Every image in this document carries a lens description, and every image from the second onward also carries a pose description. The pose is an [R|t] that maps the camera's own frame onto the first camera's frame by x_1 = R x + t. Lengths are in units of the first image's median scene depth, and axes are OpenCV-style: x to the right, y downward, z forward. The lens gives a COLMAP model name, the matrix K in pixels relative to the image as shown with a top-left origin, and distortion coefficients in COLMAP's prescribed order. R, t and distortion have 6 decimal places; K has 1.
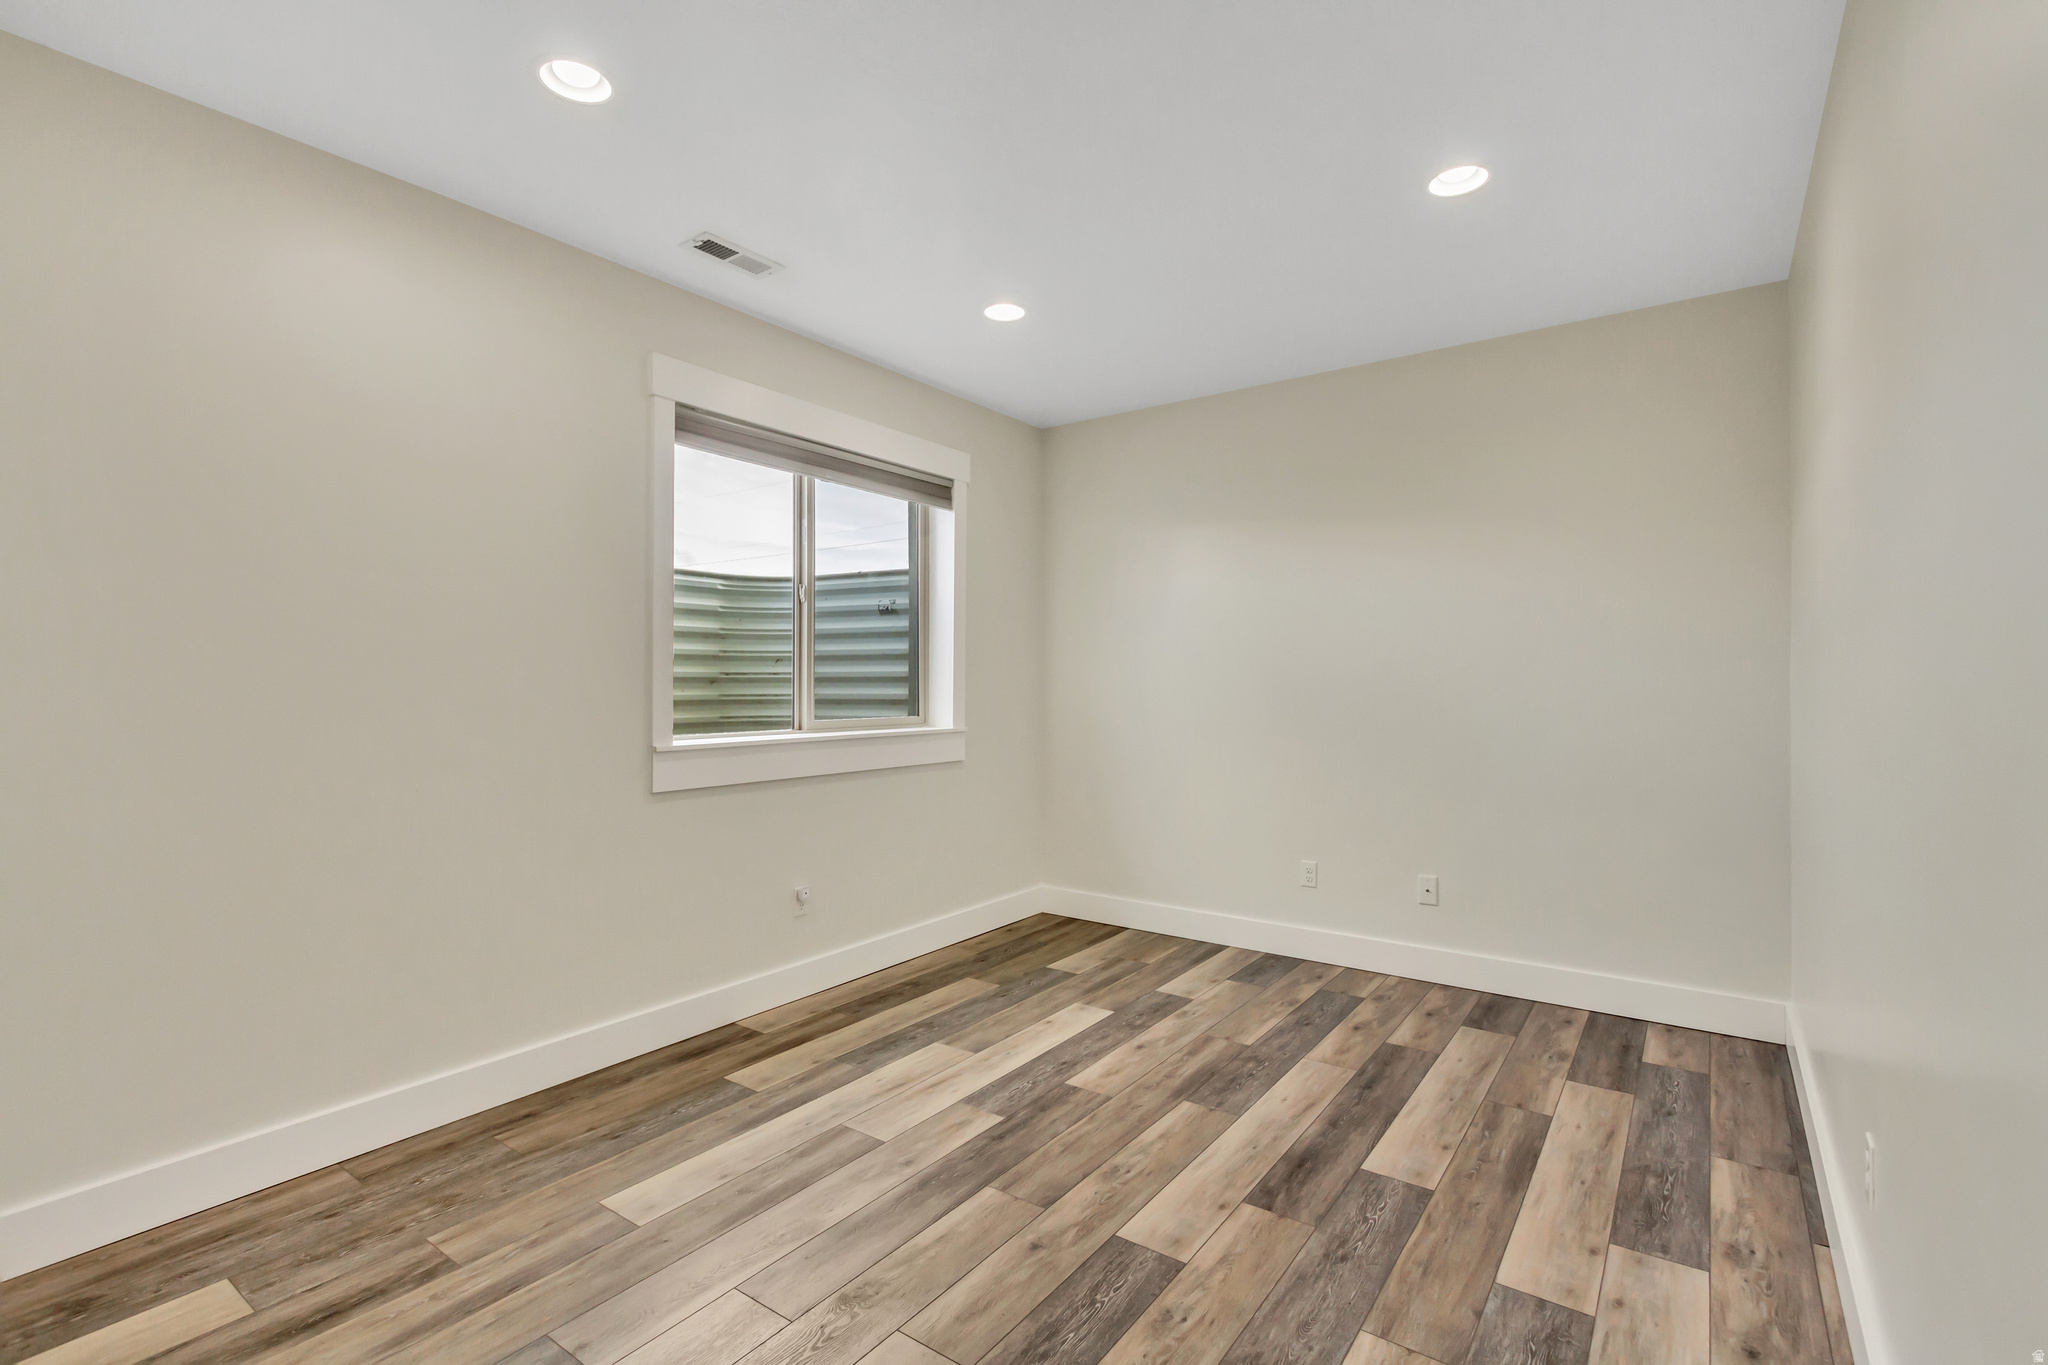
lens RADIAL K [[942.1, 0, 1025.5], [0, 942.1, 687.5], [0, 0, 1]] dist [0.019624, -0.009307]
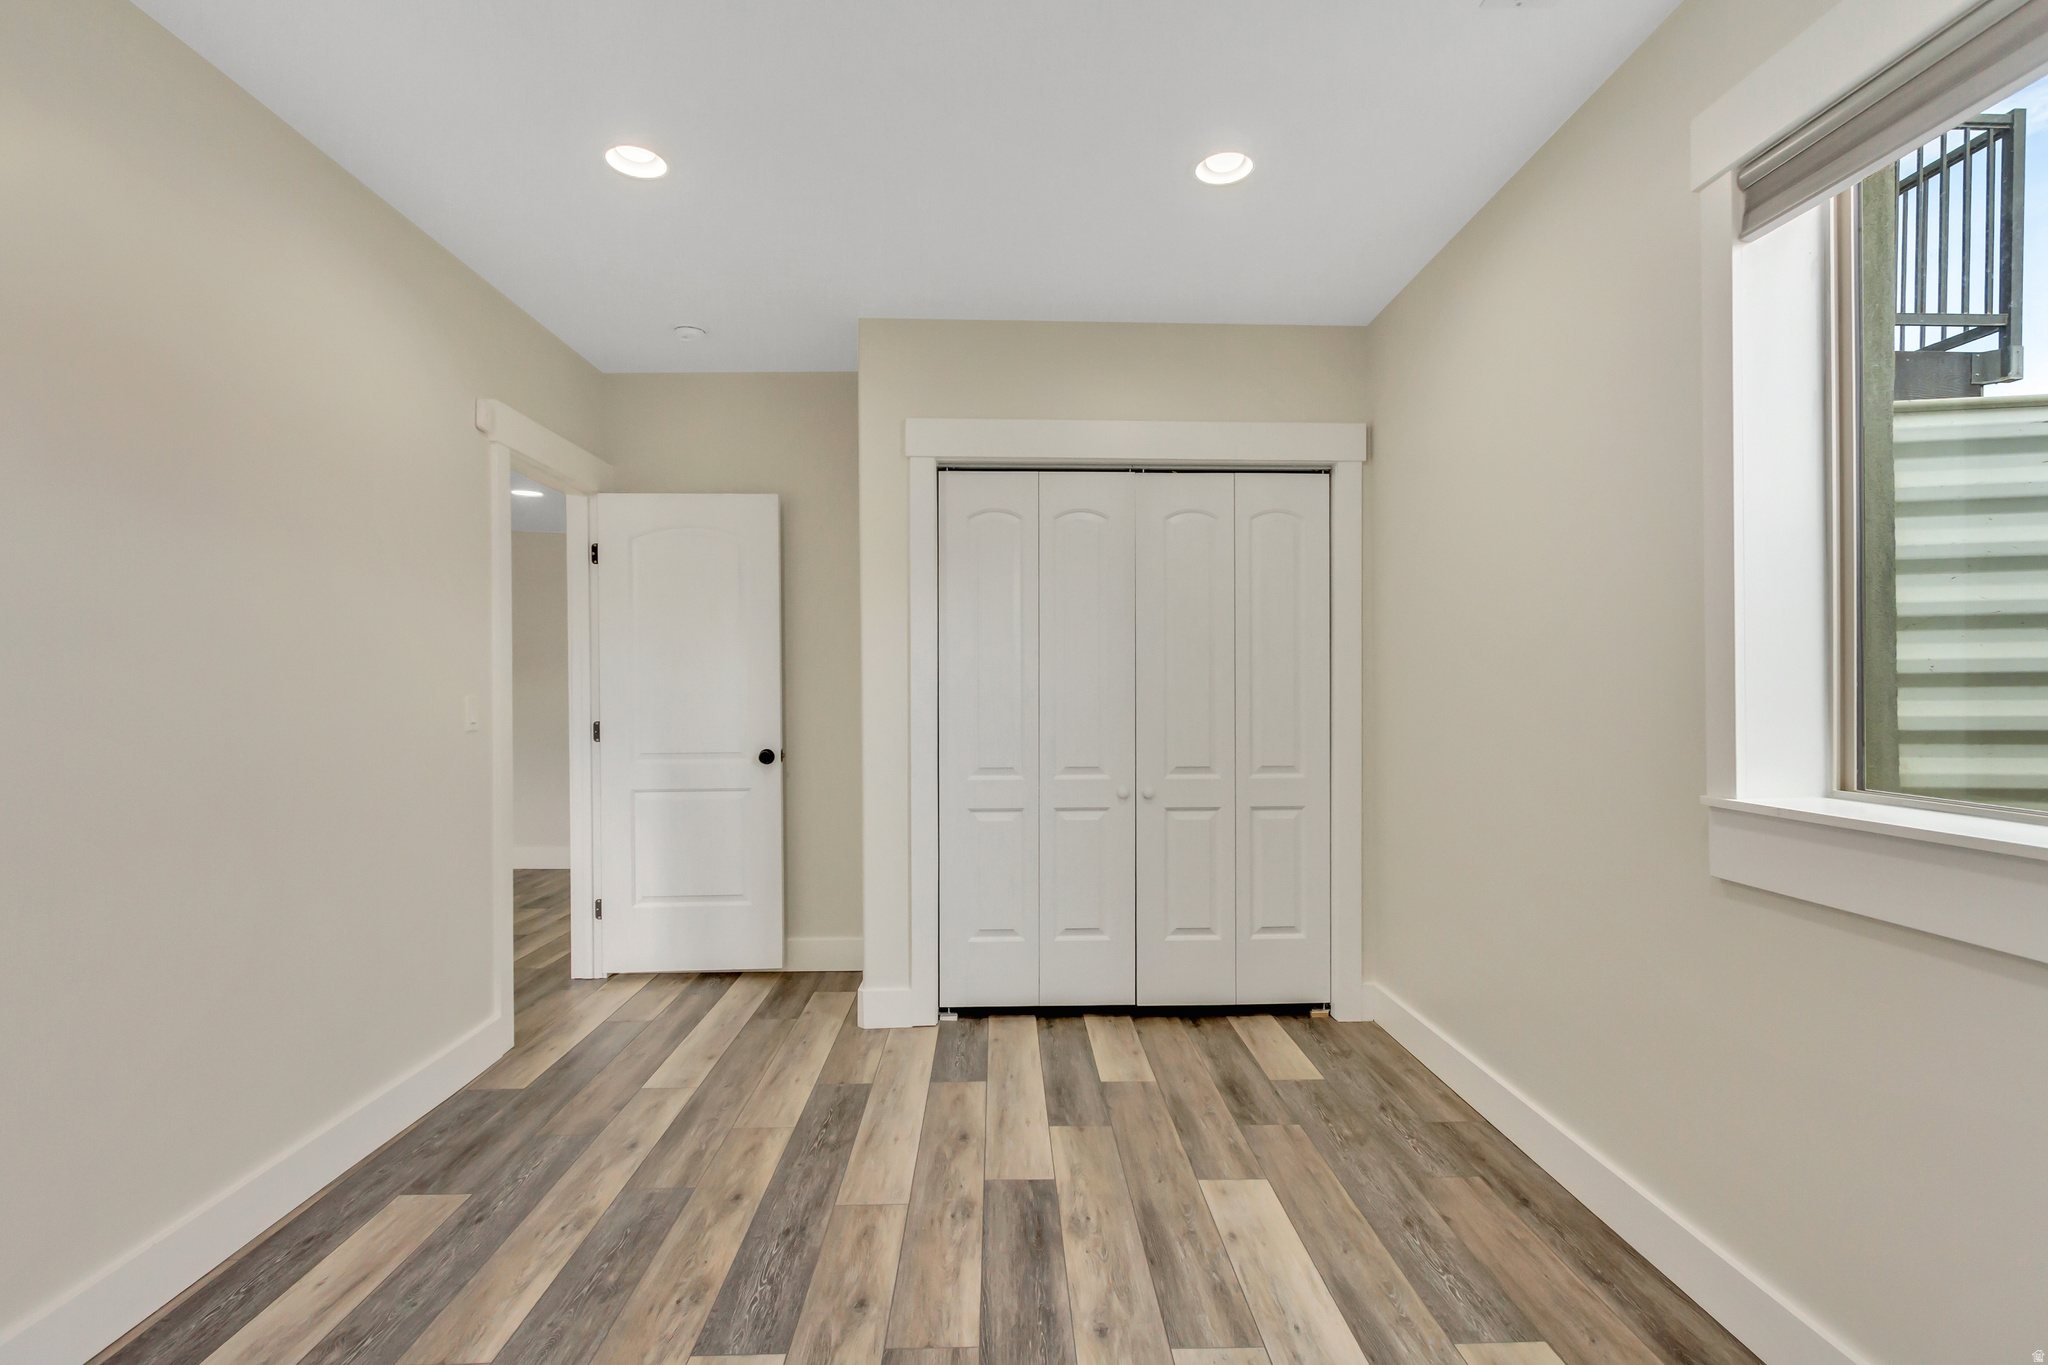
lens RADIAL K [[942.1, 0, 1025.5], [0, 942.1, 687.5], [0, 0, 1]] dist [0.019624, -0.009307]
pose [[-0.789839, 0.003782, -0.613303, 0.435882], [0.002700, 0.999993, 0.002689, -0.010884], [0.613308, 0.000468, -0.789844, 1.779469]]
